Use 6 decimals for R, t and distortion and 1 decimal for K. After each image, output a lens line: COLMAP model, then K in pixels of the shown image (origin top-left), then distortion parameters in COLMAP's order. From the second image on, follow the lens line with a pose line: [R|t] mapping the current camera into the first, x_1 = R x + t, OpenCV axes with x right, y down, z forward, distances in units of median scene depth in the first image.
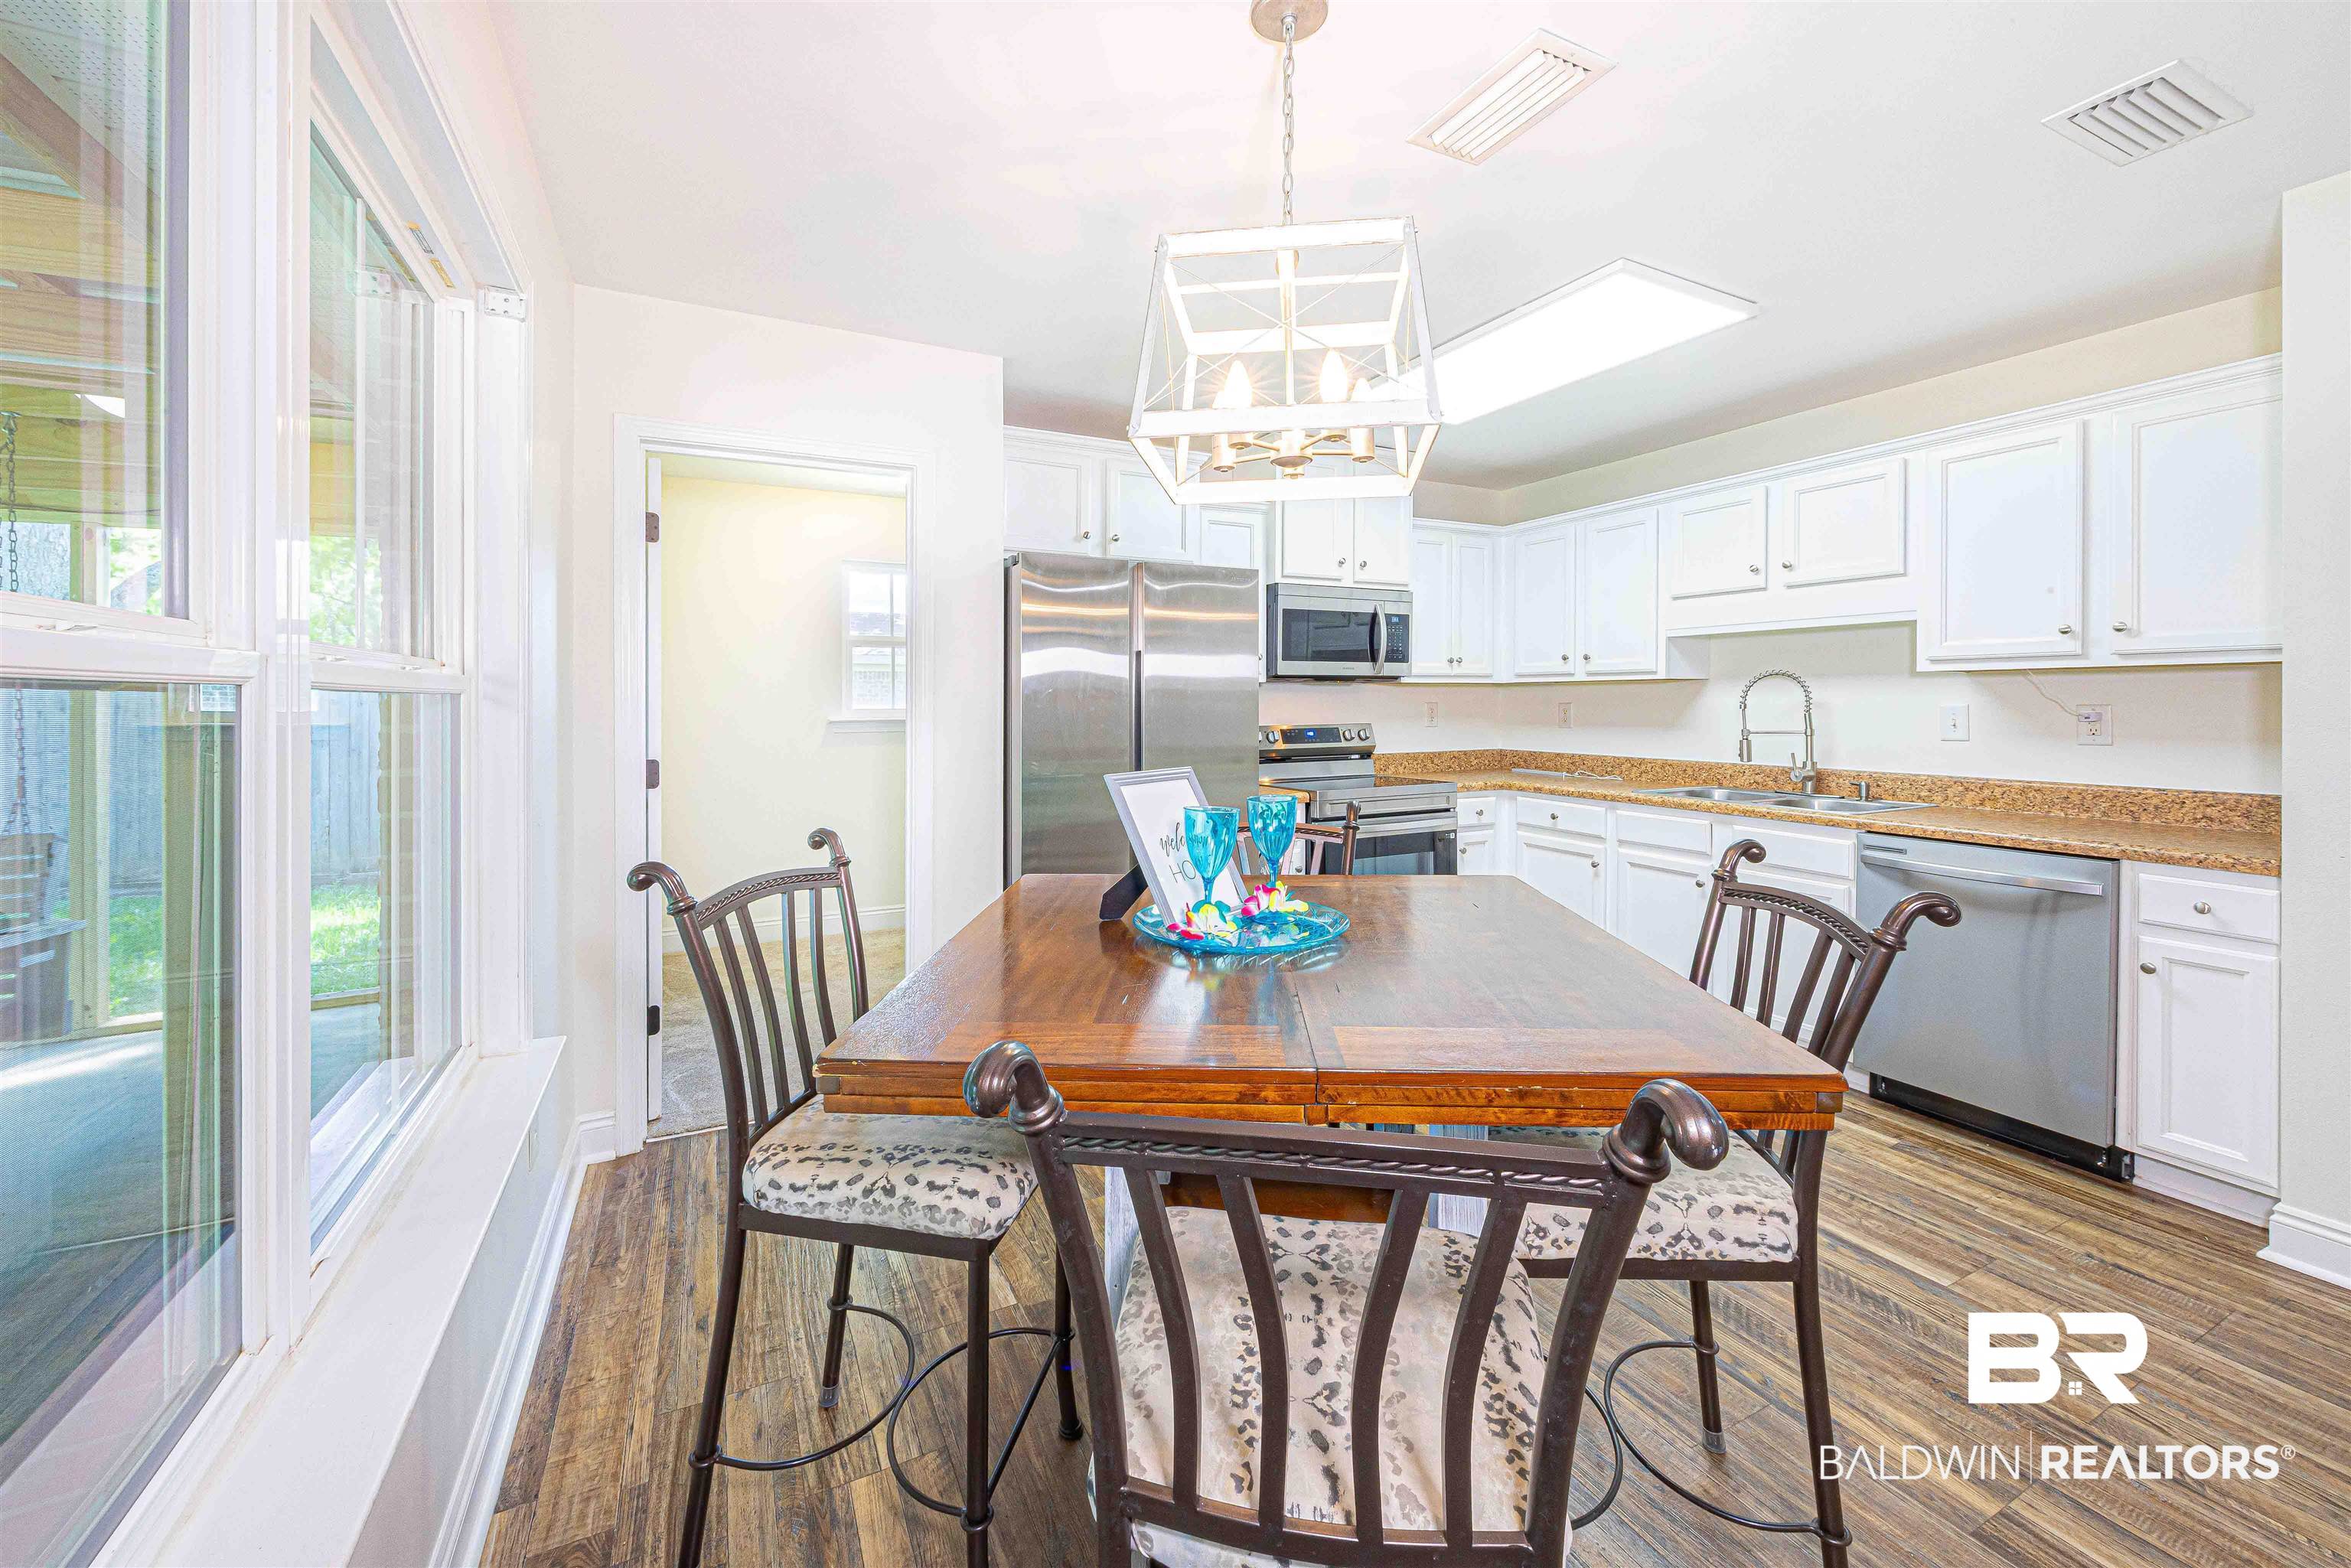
lens RADIAL K [[920.5, 0, 1179.7], [0, 920.5, 713.8], [0, 0, 1]] dist [-0.000111, -0.000528]
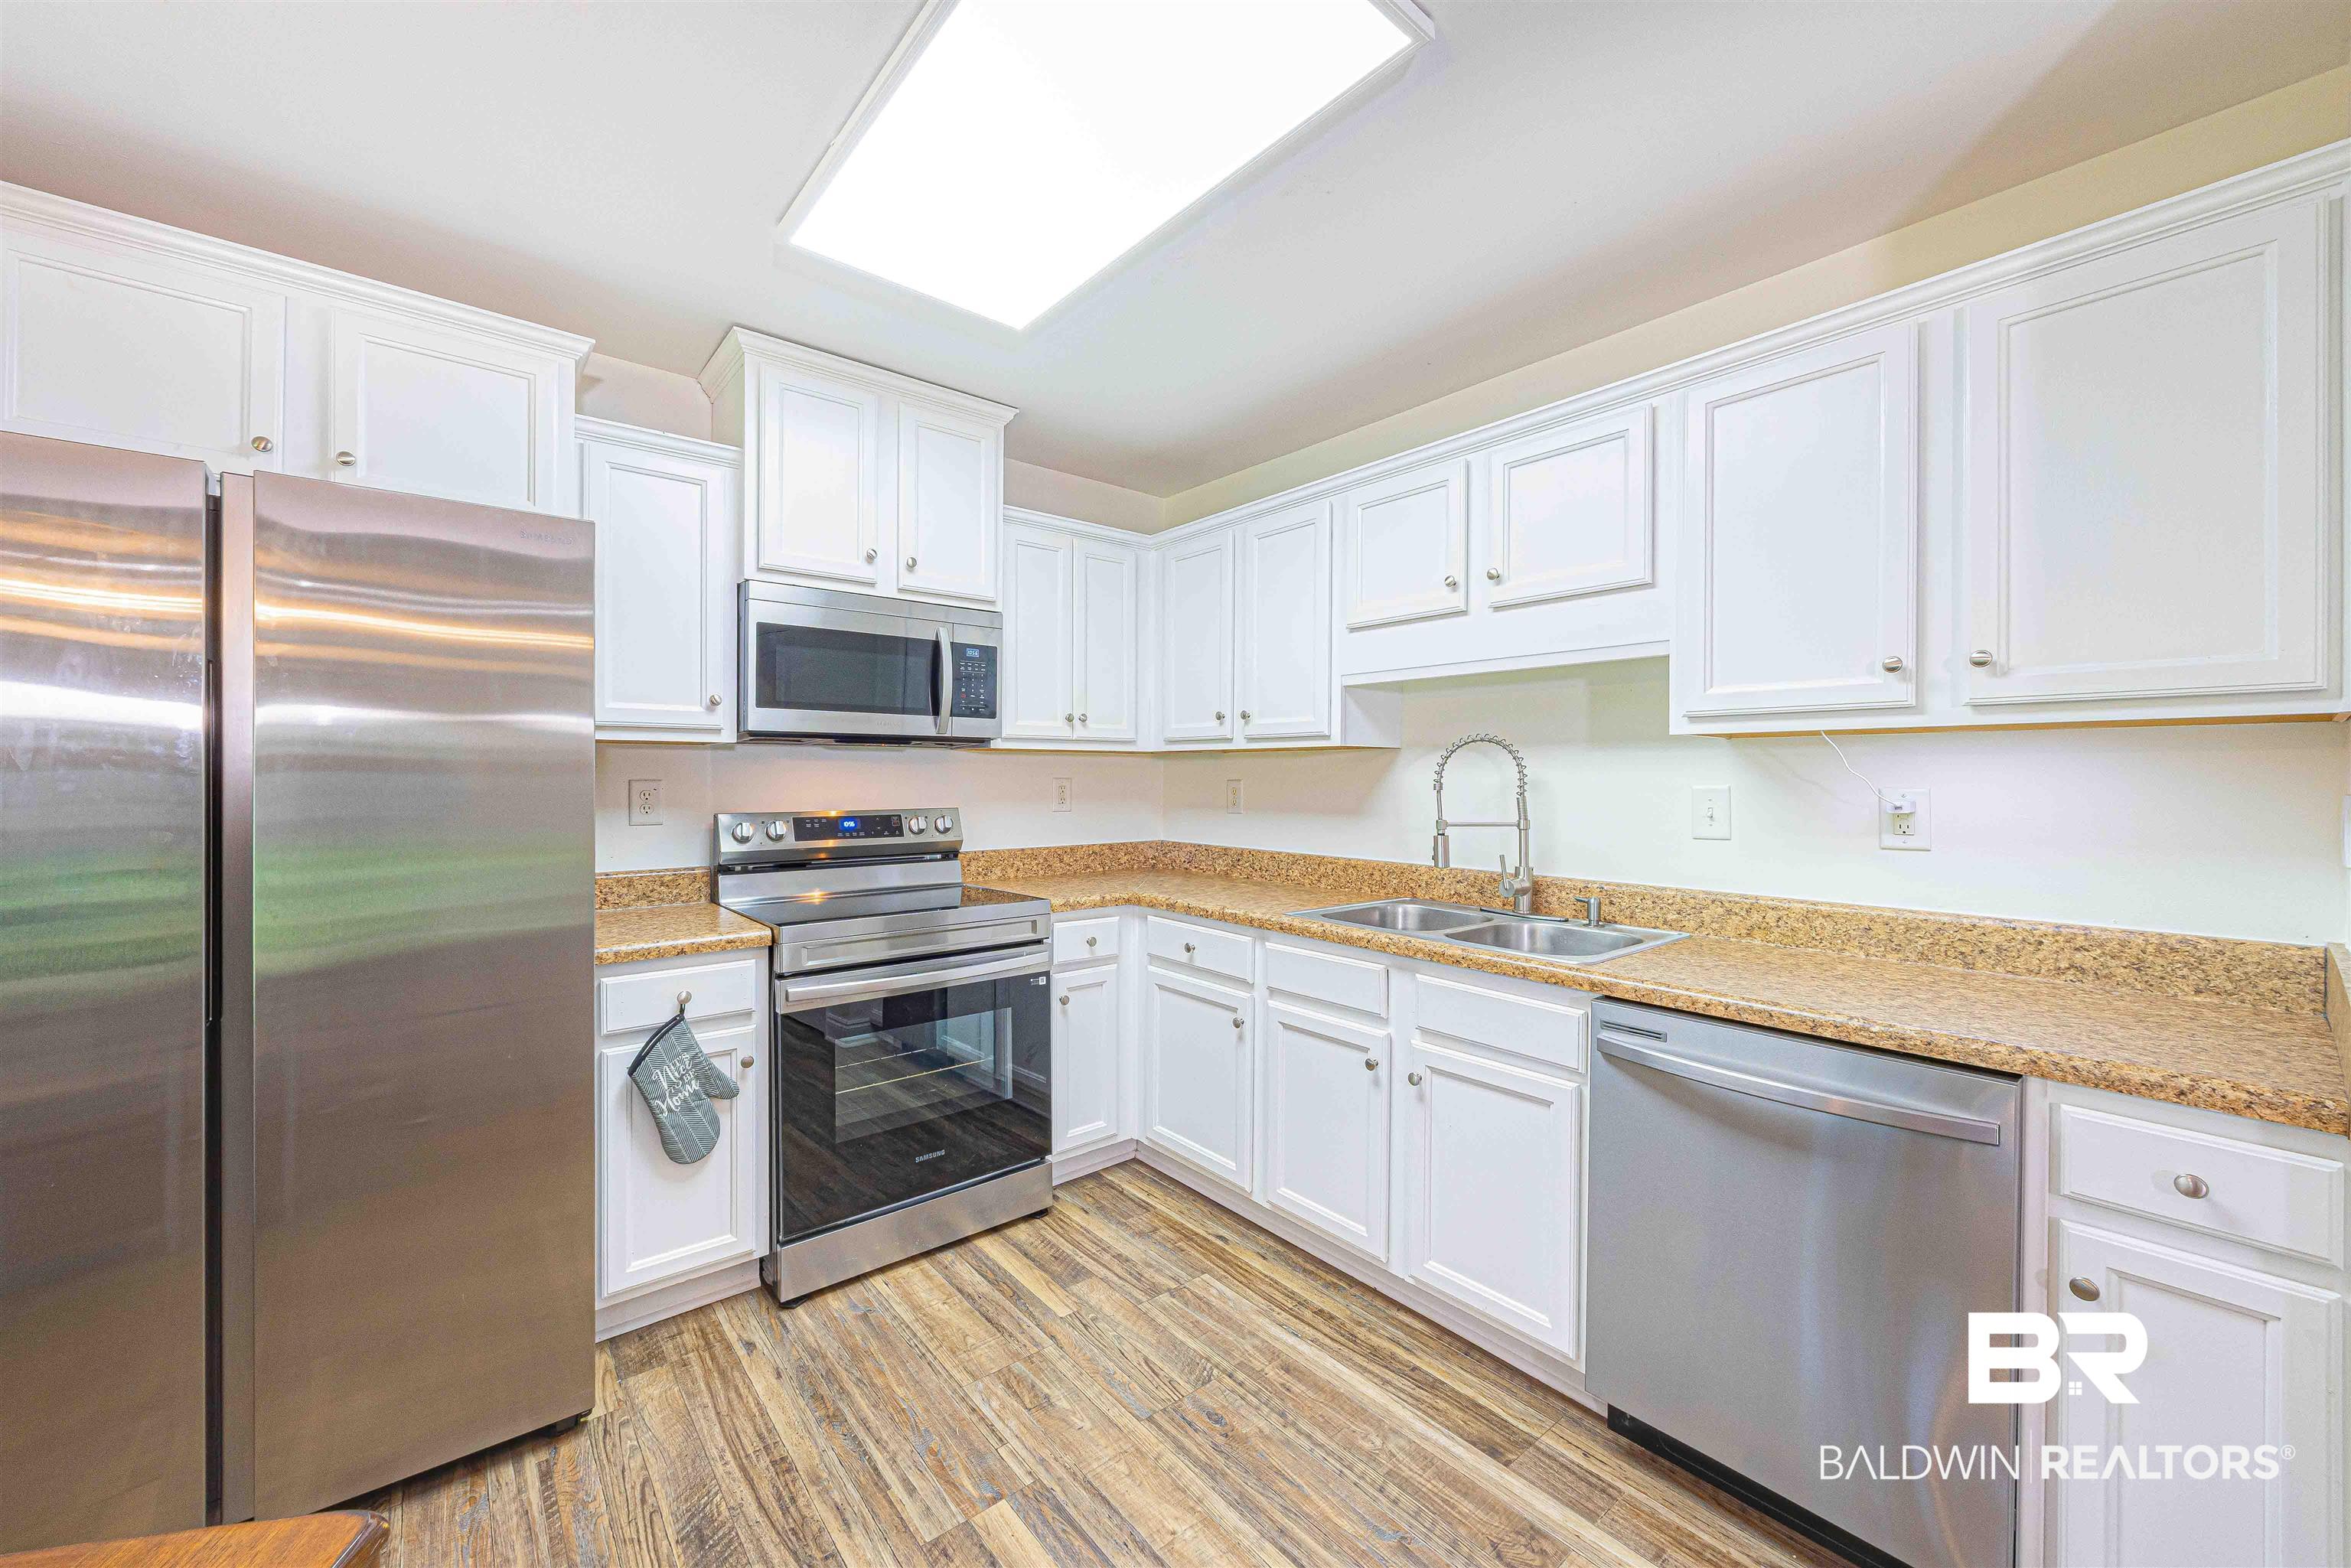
lens RADIAL K [[901.7, 0, 1182.5], [0, 901.7, 778.9], [0, 0, 1]] dist [0.002153, -0.000213]
pose [[0.973710, 0.006557, 0.227697, 0.250585], [-0.004241, 0.999934, -0.010660, -0.005180], [-0.227752, 0.009414, 0.973674, 0.356157]]
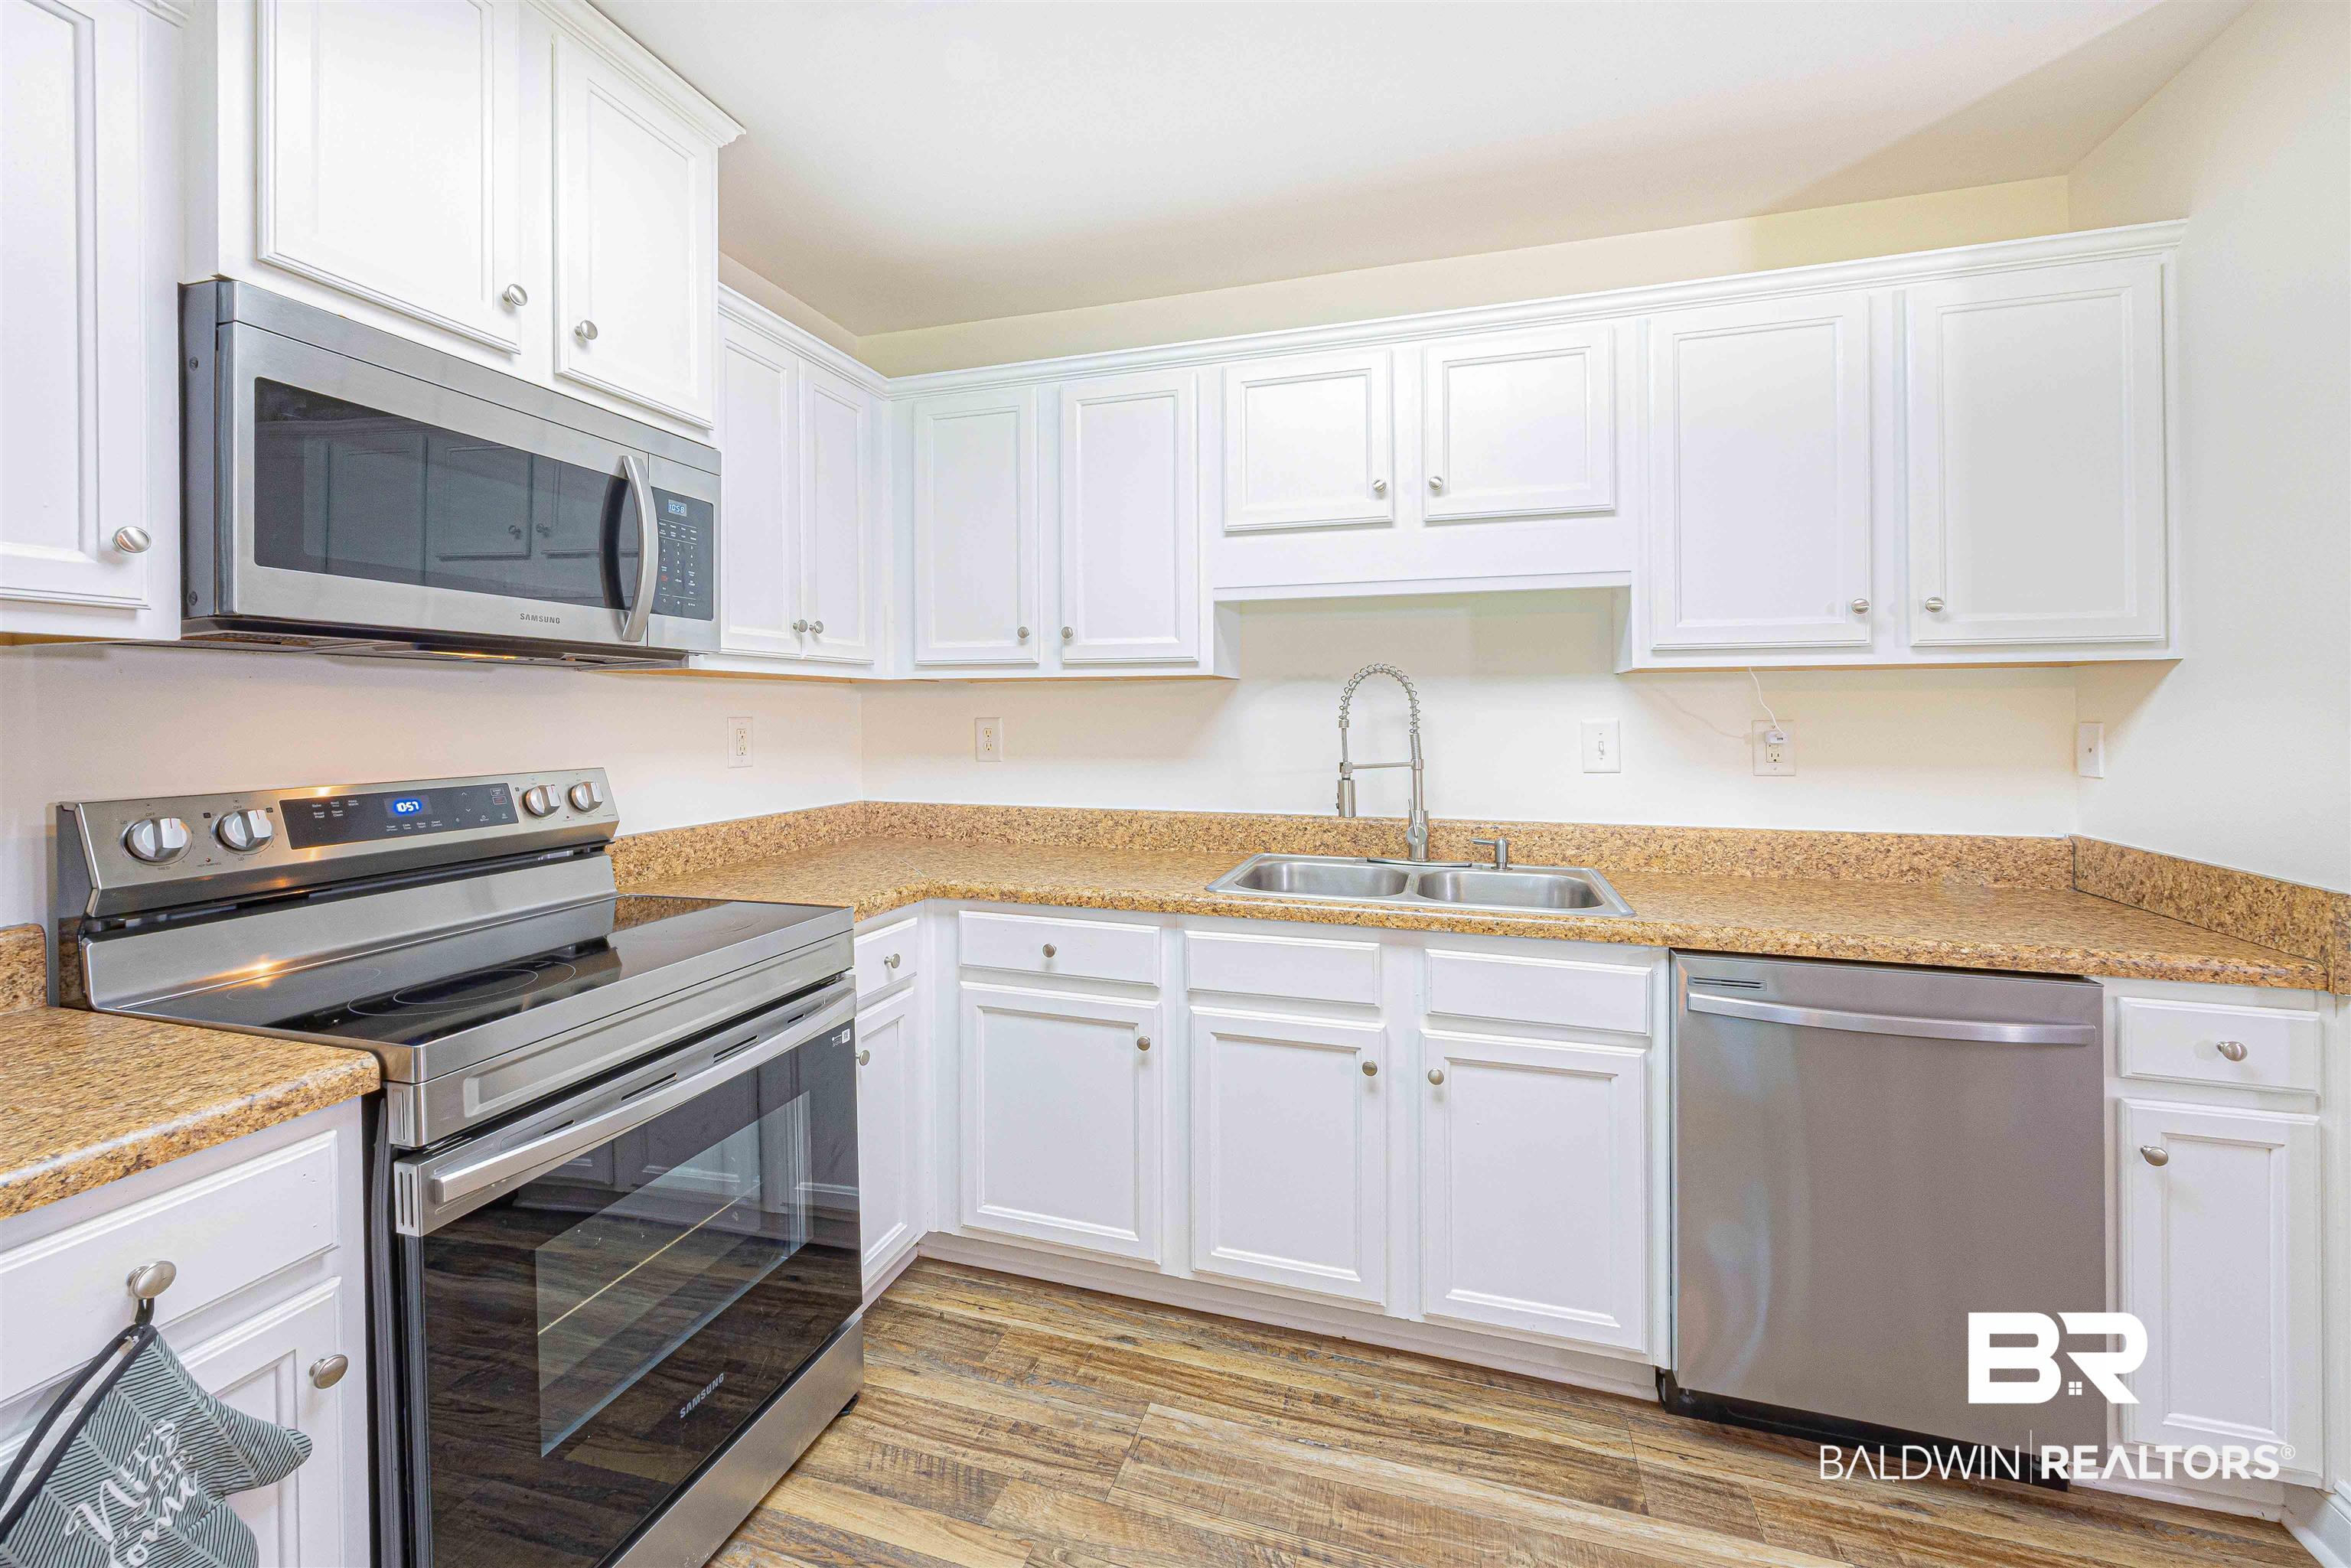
lens RADIAL K [[920.5, 0, 1188.5], [0, 920.5, 718.7], [0, 0, 1]] dist [-0.000111, -0.000528]
pose [[0.688294, -0.000929, 0.725431, 0.103931], [0.008611, 0.999939, -0.006890, -0.007272], [-0.725381, 0.010989, 0.688260, 0.608816]]
